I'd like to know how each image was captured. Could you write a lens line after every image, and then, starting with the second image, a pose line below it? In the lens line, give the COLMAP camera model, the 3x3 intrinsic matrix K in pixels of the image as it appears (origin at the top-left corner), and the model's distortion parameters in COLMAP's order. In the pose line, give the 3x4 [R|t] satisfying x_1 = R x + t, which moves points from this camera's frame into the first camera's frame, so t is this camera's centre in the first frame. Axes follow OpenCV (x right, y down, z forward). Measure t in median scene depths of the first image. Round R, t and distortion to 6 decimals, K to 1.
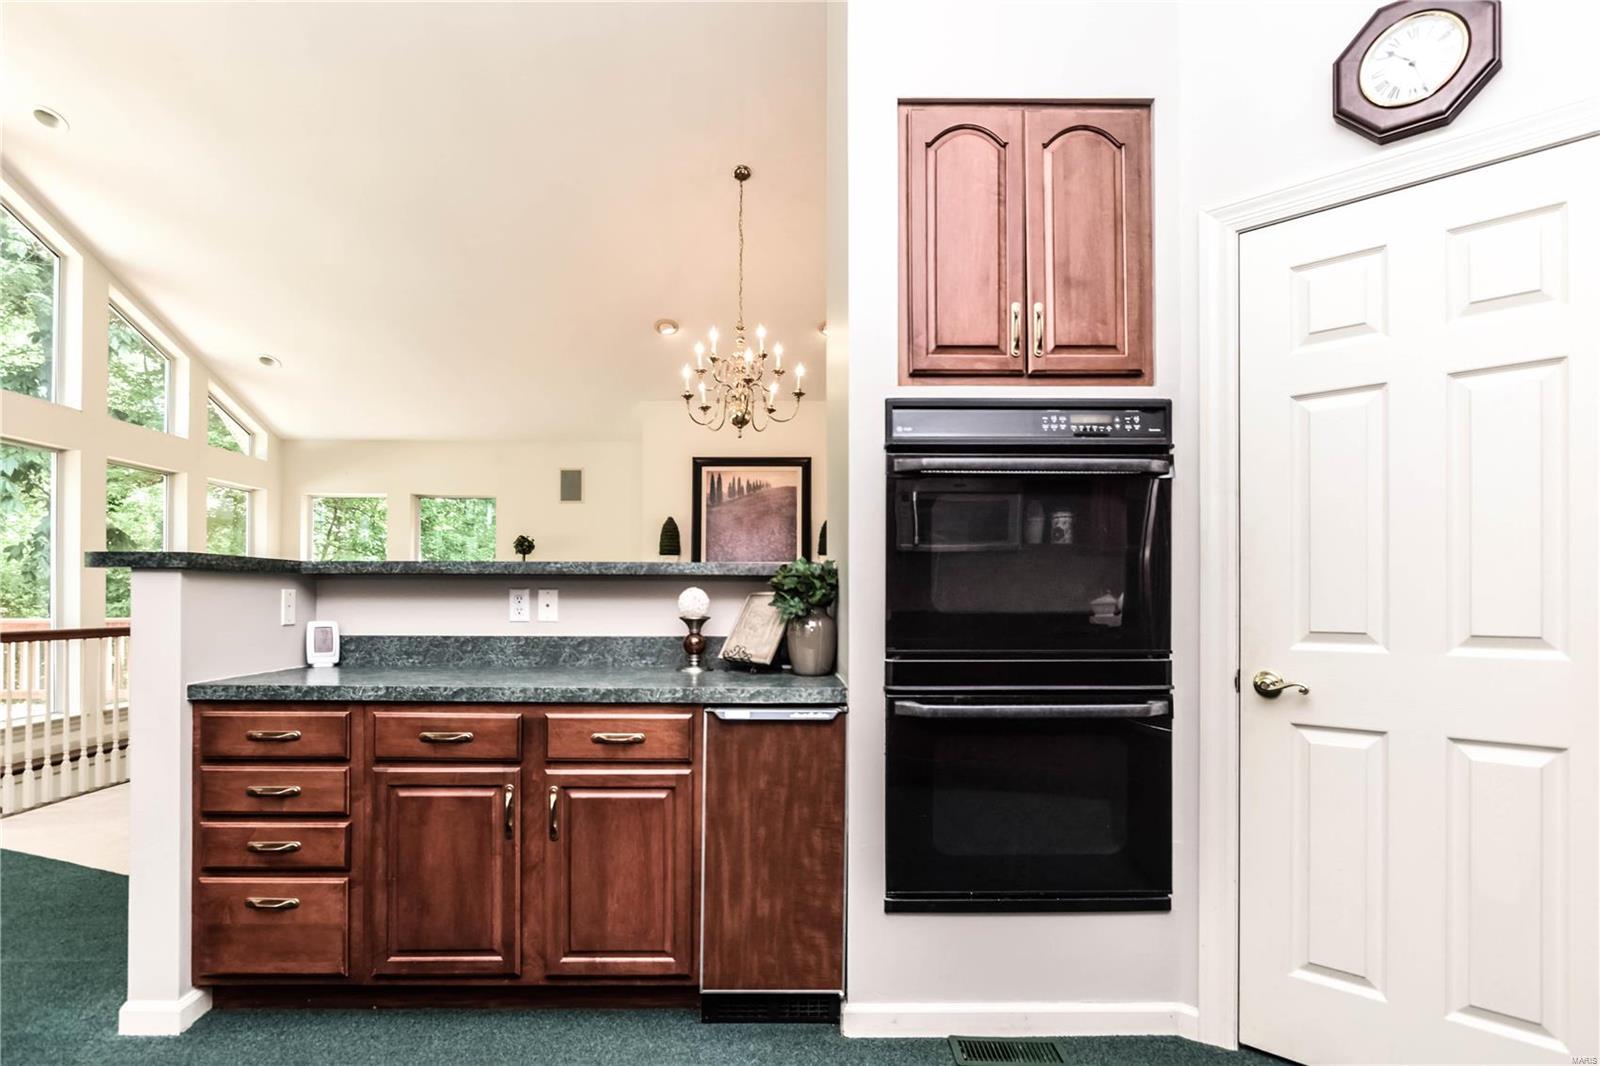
lens RADIAL K [[831.1, 0, 798.5], [0, 831.1, 592.6], [0, 0, 1]] dist [-0.000536, 0.000574]
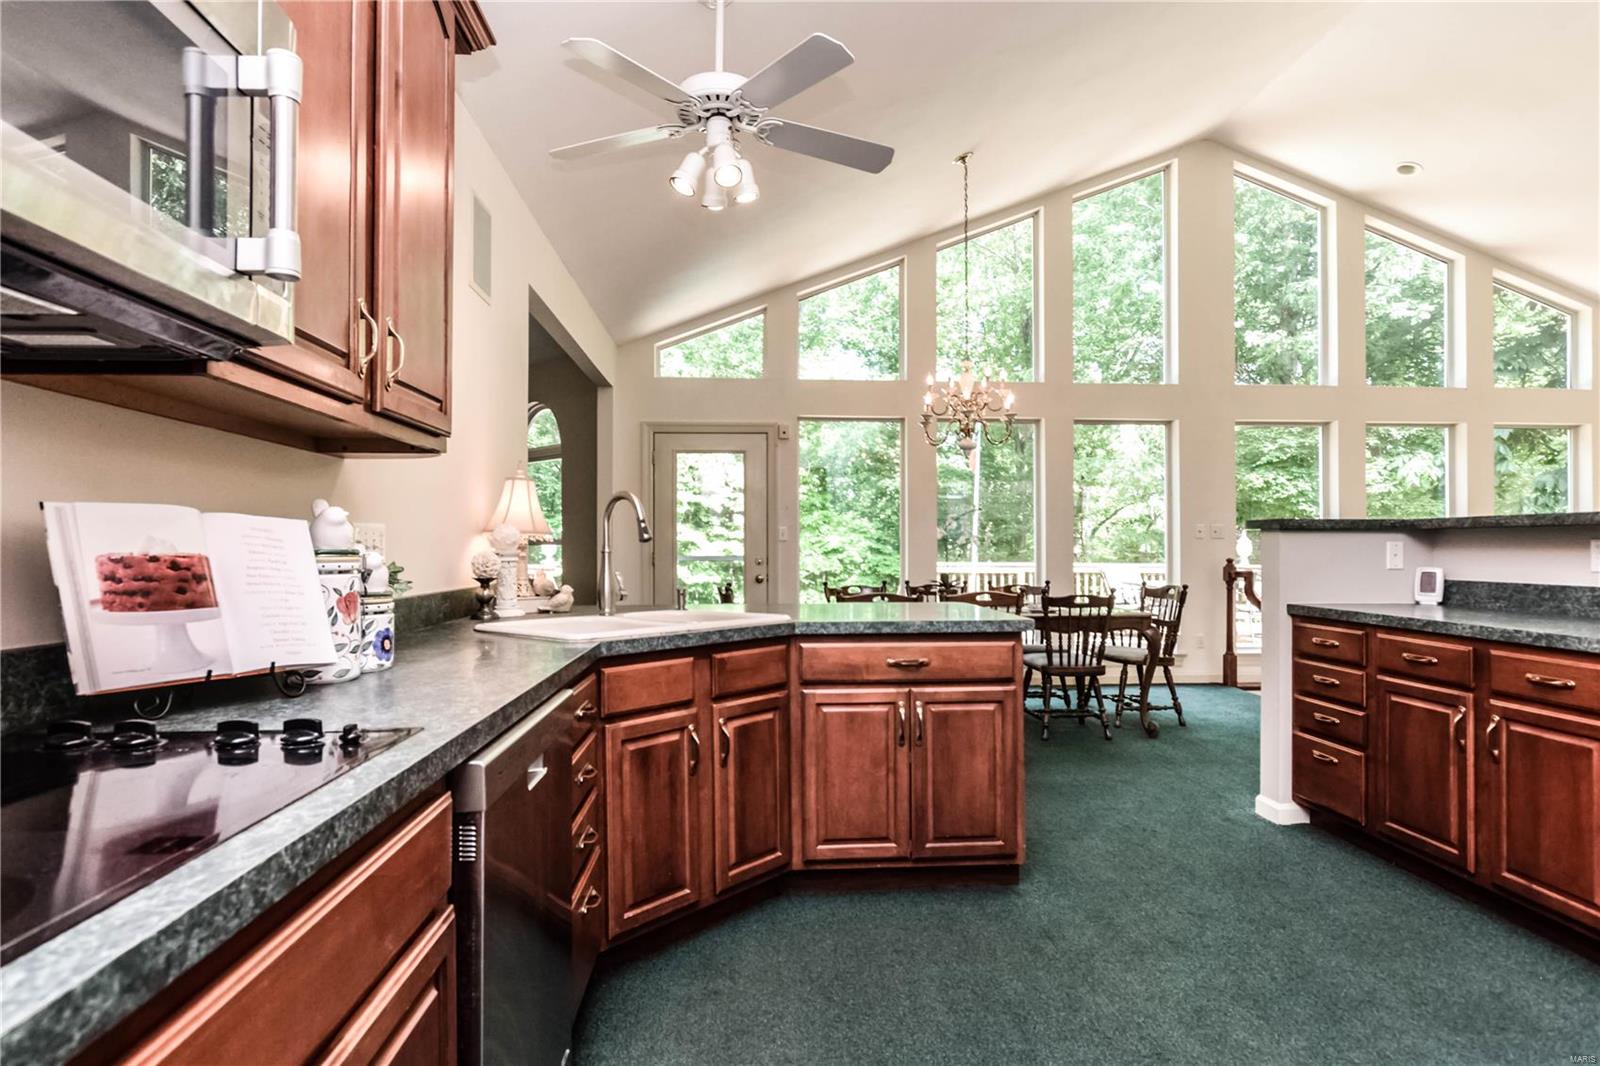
lens RADIAL K [[831.1, 0, 800.2], [0, 831.1, 538.2], [0, 0, 1]] dist [-0.000536, 0.000574]
pose [[0.064585, -0.012323, -0.997836, 0.748217], [0.003087, 0.999921, -0.012149, 0.004871], [0.997907, -0.002296, 0.064618, -0.006981]]
